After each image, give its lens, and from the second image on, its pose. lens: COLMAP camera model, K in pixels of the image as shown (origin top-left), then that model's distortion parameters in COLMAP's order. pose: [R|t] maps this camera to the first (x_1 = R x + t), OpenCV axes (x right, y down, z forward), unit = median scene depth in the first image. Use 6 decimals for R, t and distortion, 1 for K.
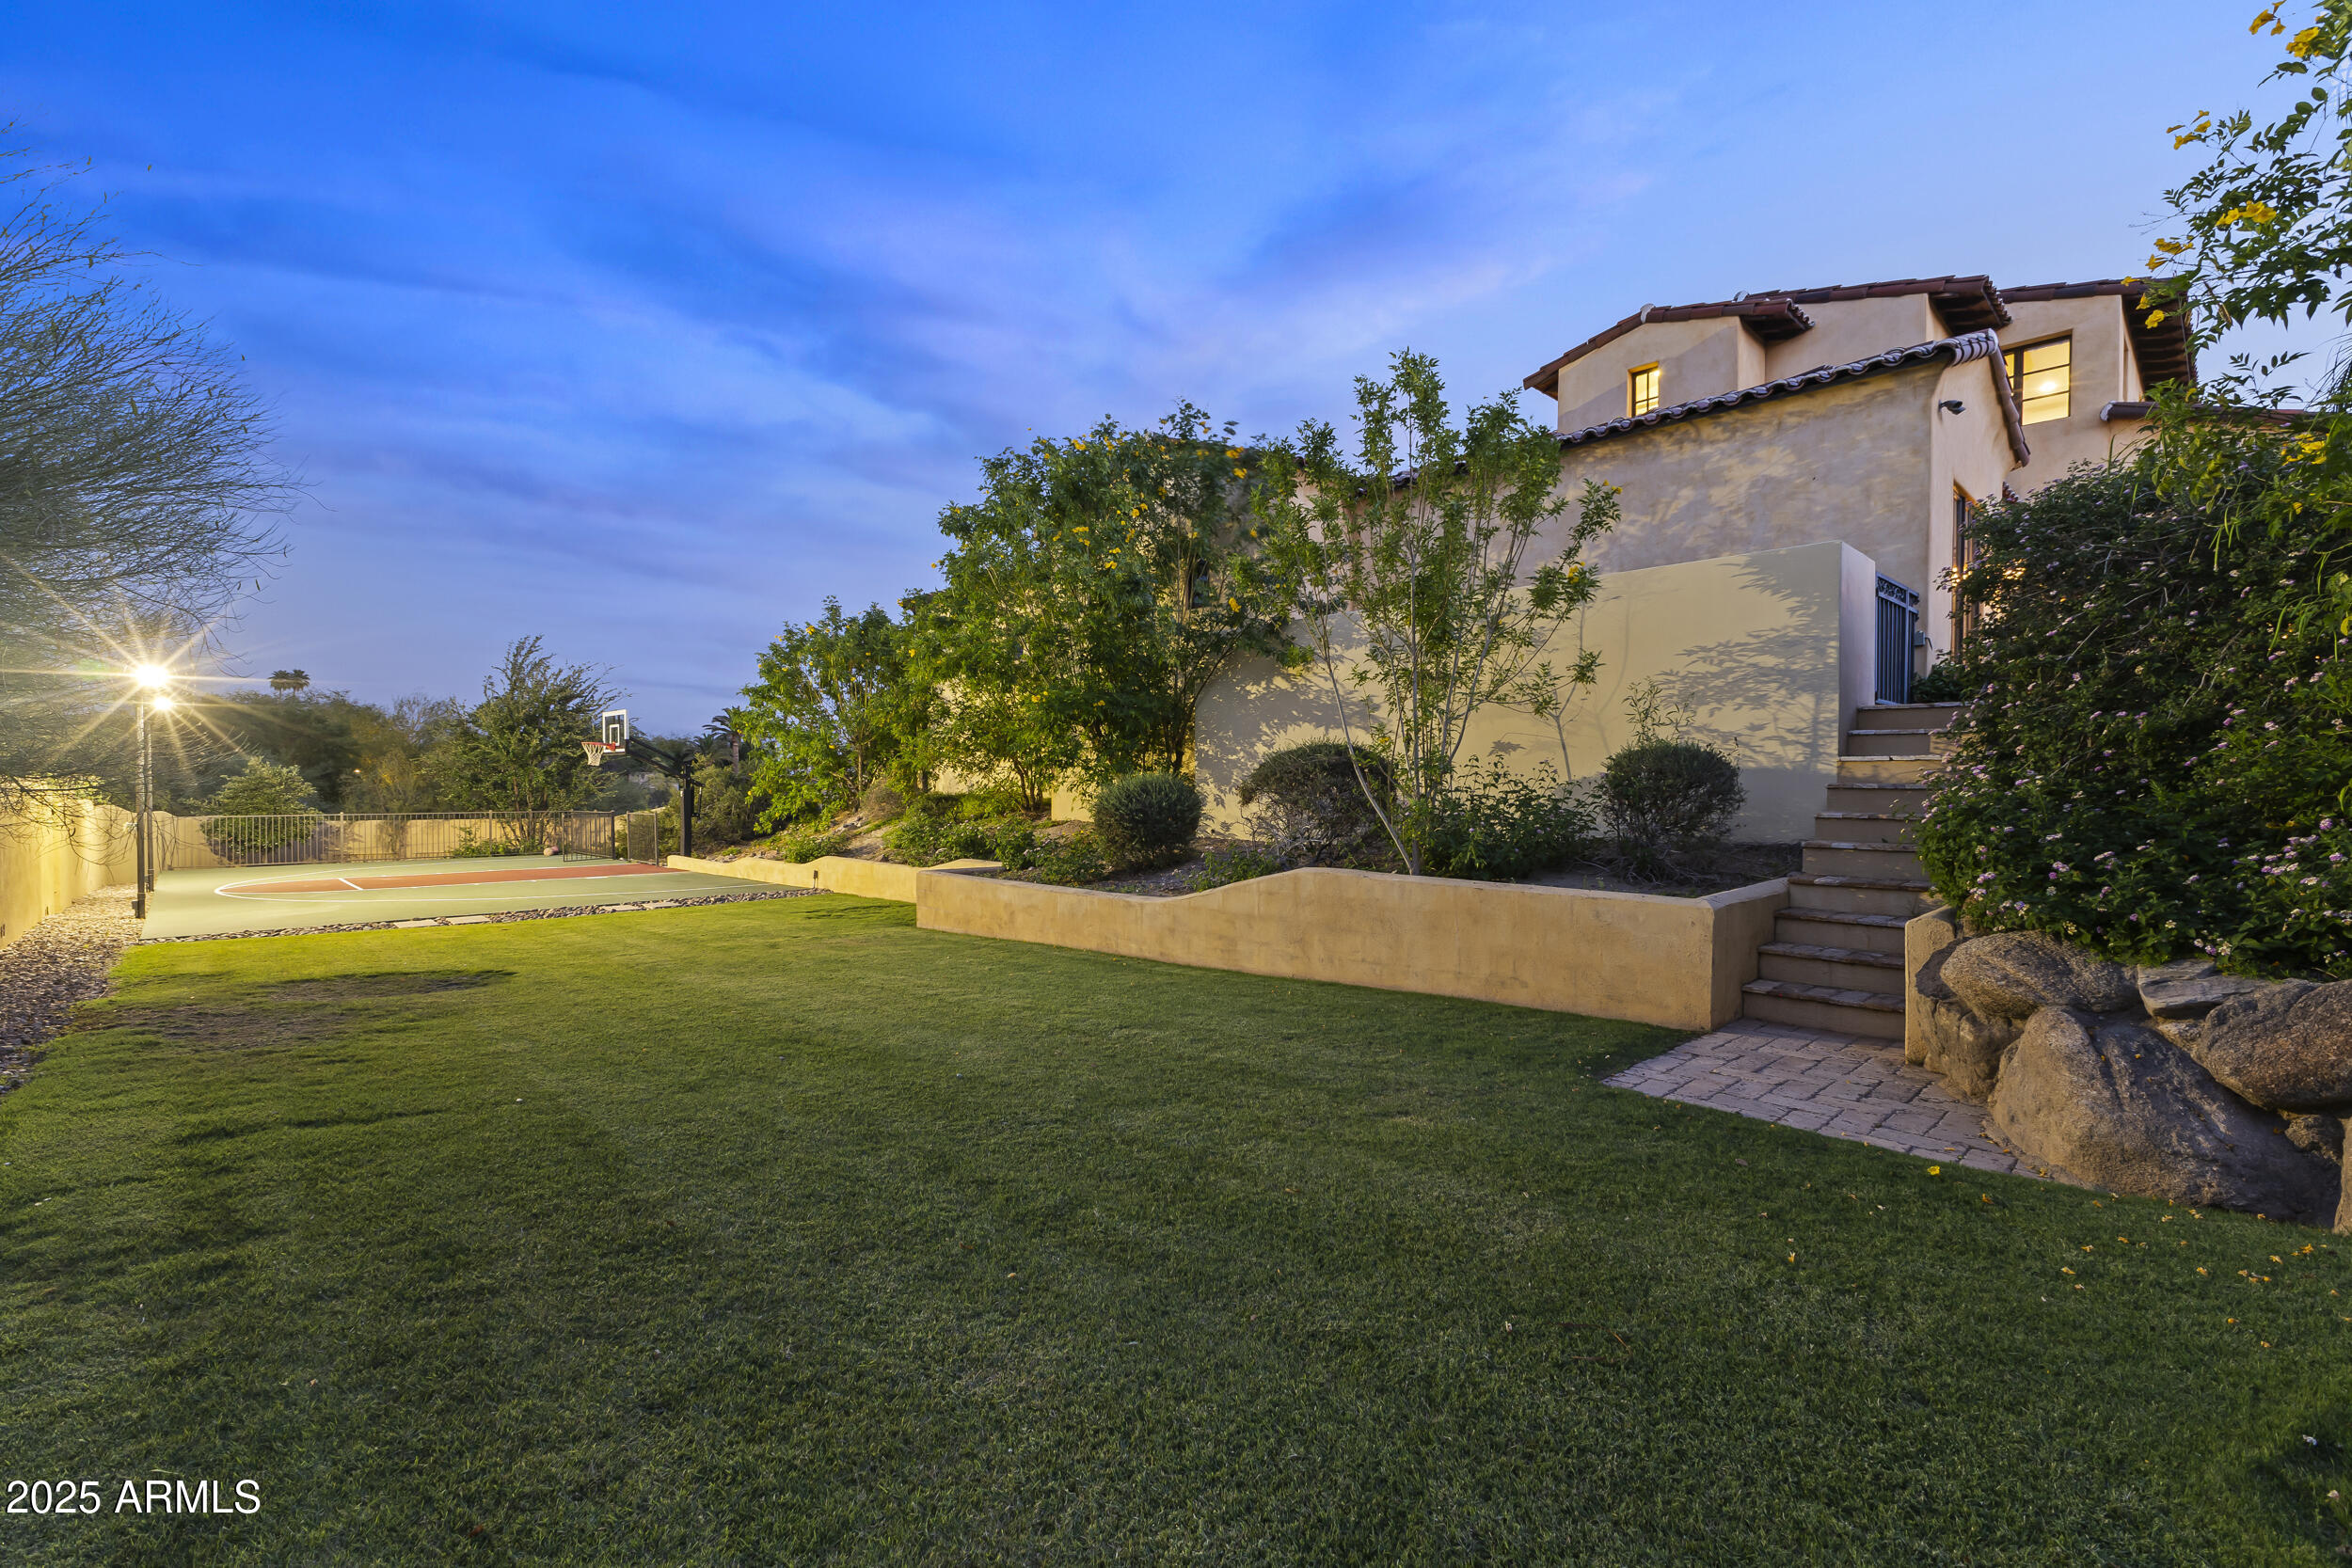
lens RADIAL K [[1017.5, 0, 1176.0], [0, 1017.5, 784.0], [0, 0, 1]] dist [-0.002472, -0.000386]
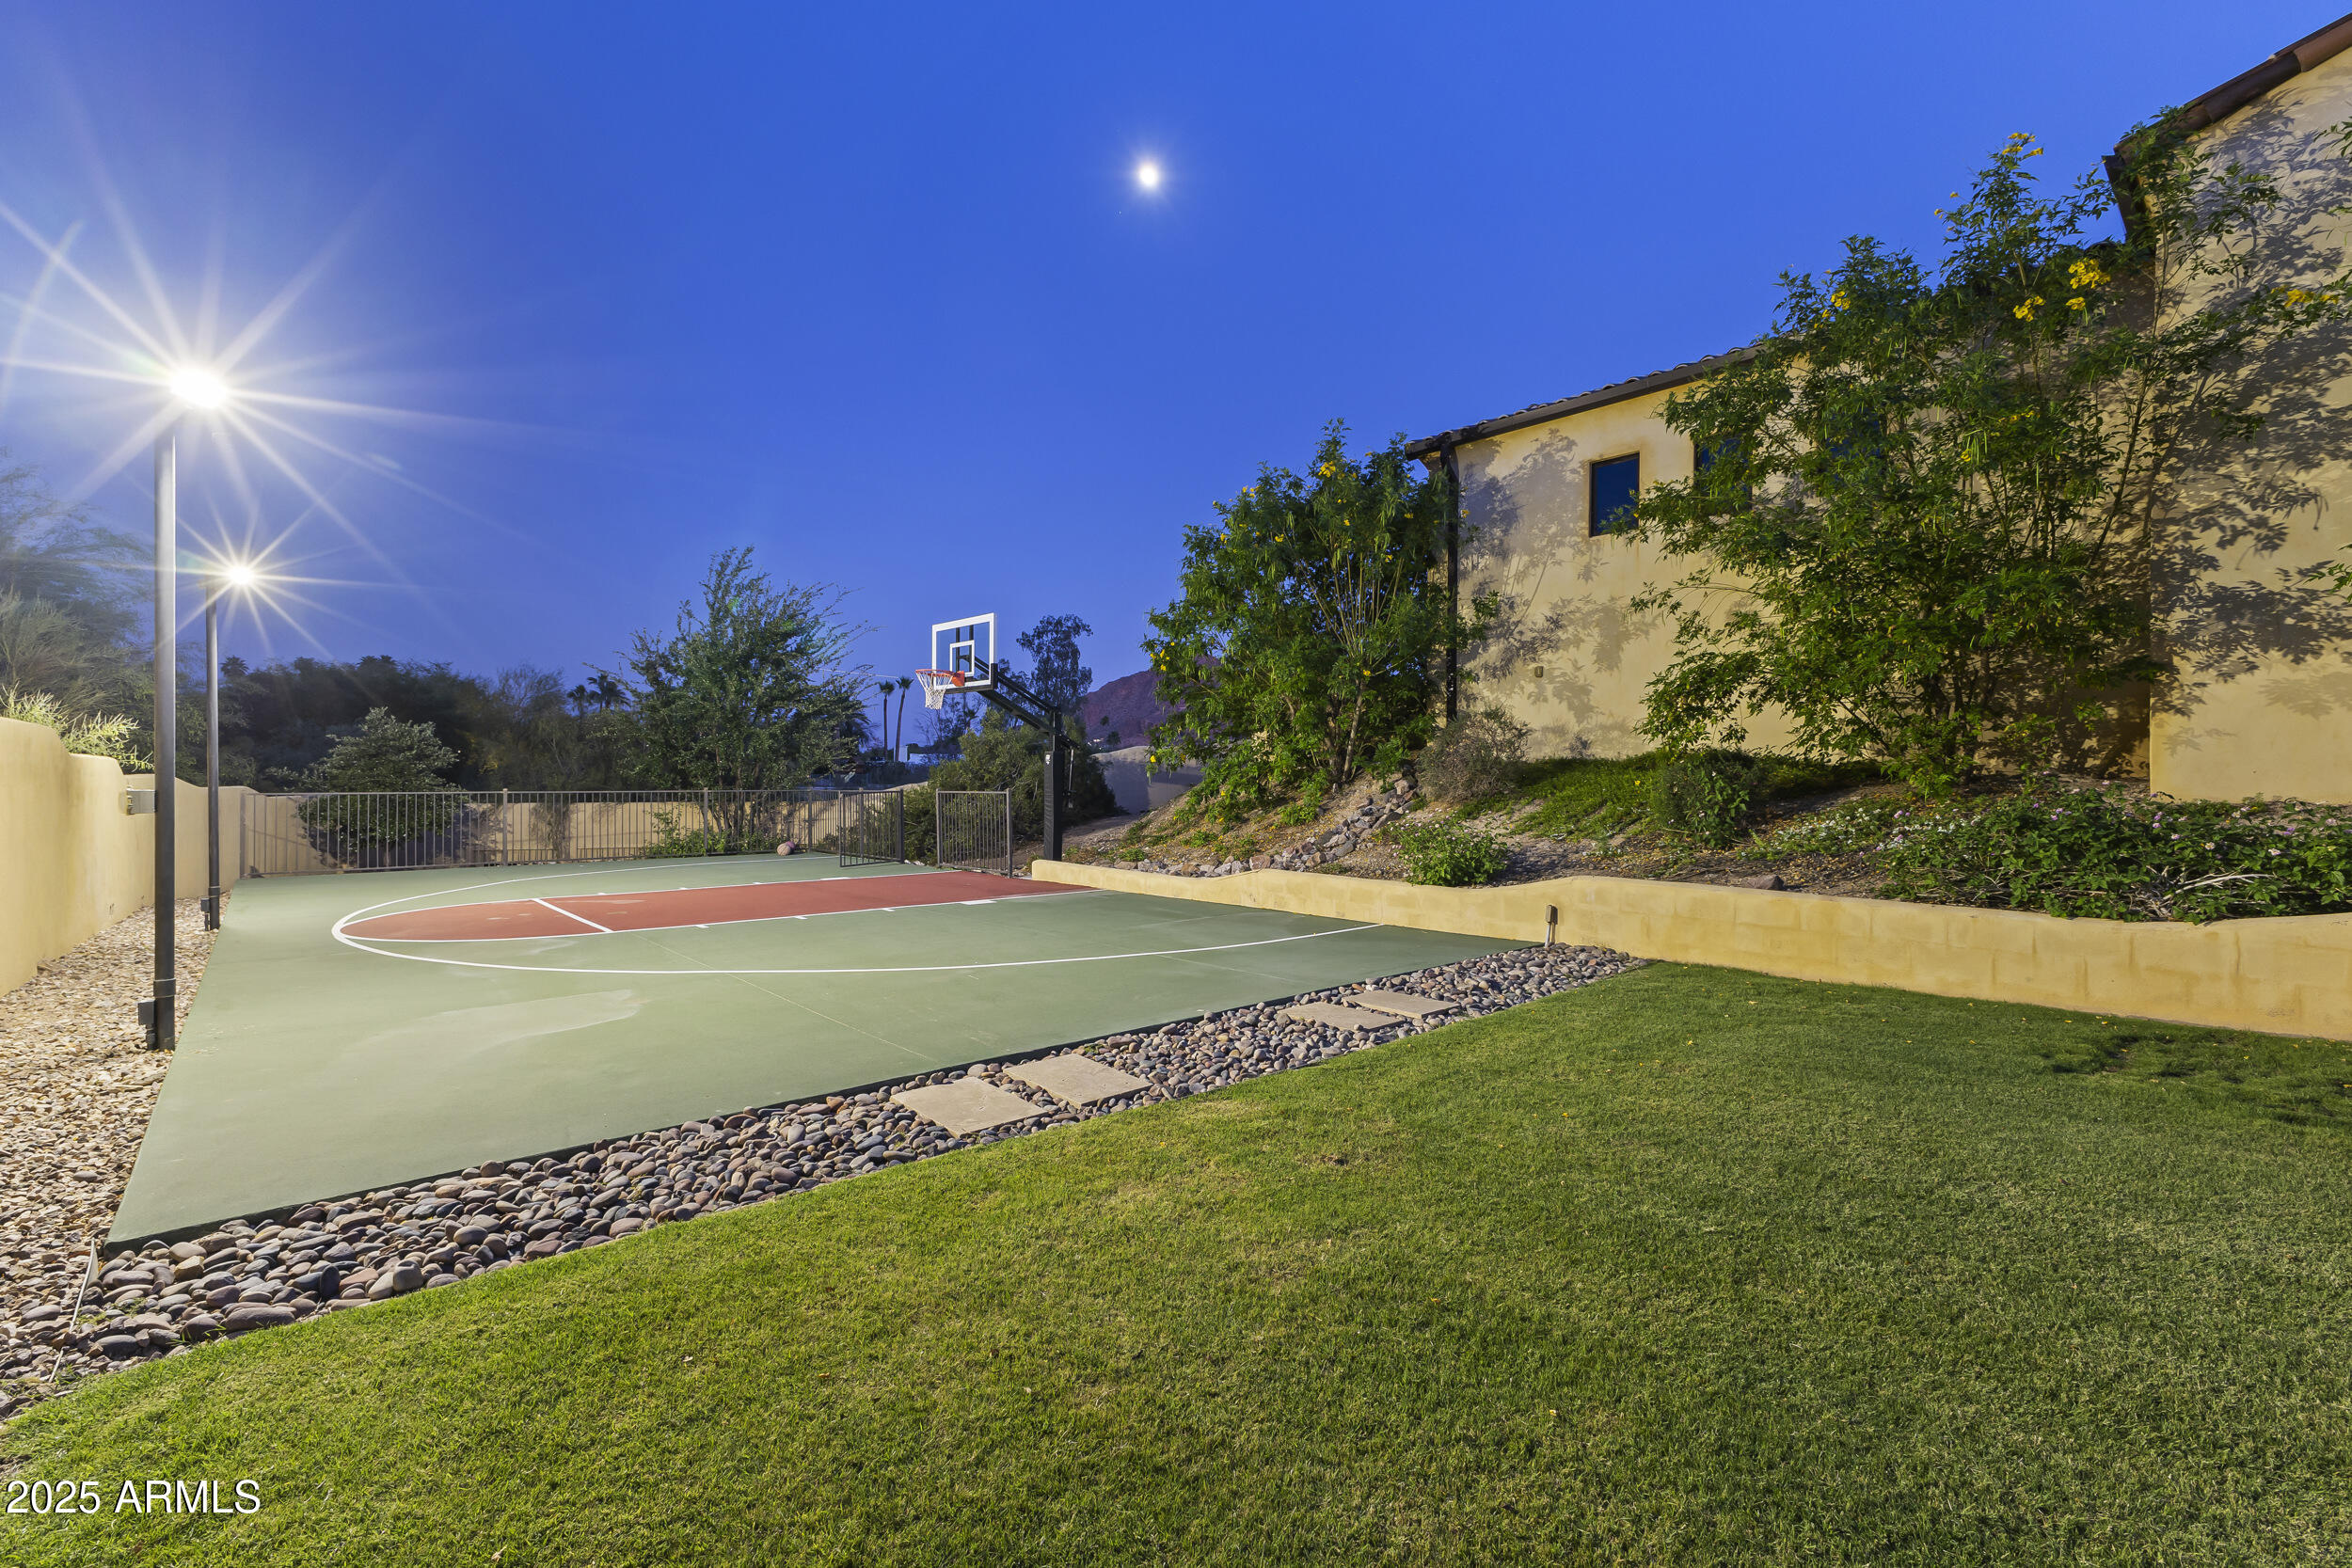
lens RADIAL K [[1017.5, 0, 1176.0], [0, 1017.5, 784.0], [0, 0, 1]] dist [-0.002472, -0.000386]
pose [[0.998829, 0.004271, -0.048196, -0.320595], [-0.003900, 0.999962, 0.007794, 0.015741], [0.048228, -0.007597, 0.998807, 0.328395]]
